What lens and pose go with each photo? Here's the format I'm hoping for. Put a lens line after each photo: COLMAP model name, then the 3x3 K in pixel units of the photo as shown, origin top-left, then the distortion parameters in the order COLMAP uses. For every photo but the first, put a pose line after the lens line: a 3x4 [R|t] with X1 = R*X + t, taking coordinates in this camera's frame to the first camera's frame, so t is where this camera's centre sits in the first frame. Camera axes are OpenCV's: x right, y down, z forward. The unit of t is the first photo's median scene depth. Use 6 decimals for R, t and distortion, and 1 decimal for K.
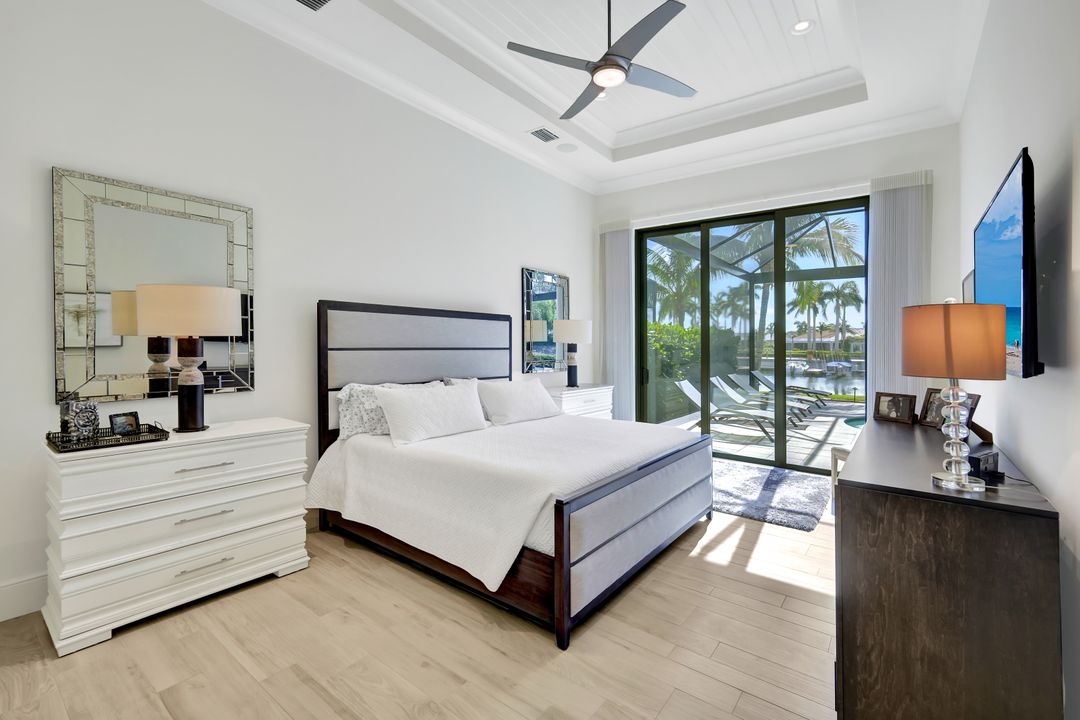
lens RADIAL K [[473.3, 0, 548.4], [0, 473.3, 352.7], [0, 0, 1]] dist [0.002702, -0.000281]
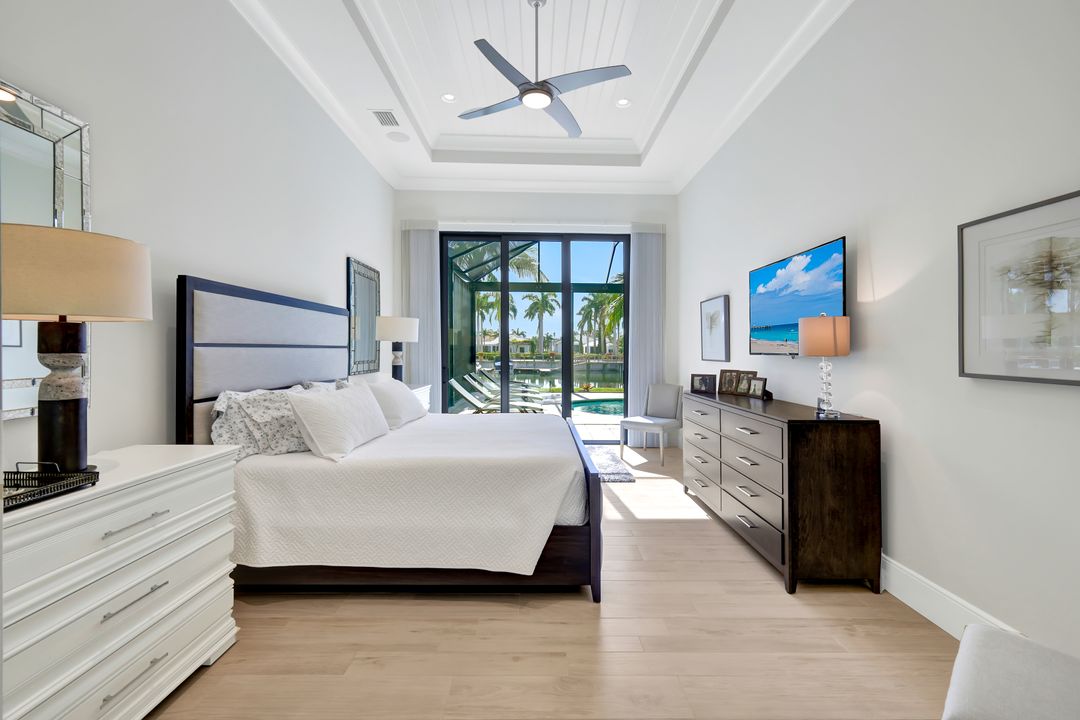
lens RADIAL K [[473.3, 0, 549.5], [0, 473.3, 351.8], [0, 0, 1]] dist [0.002702, -0.000281]
pose [[0.784931, -0.006598, 0.619548, -0.491089], [0.011867, 0.999920, -0.004385, 0.013038], [-0.619470, 0.010794, 0.784946, 0.104213]]
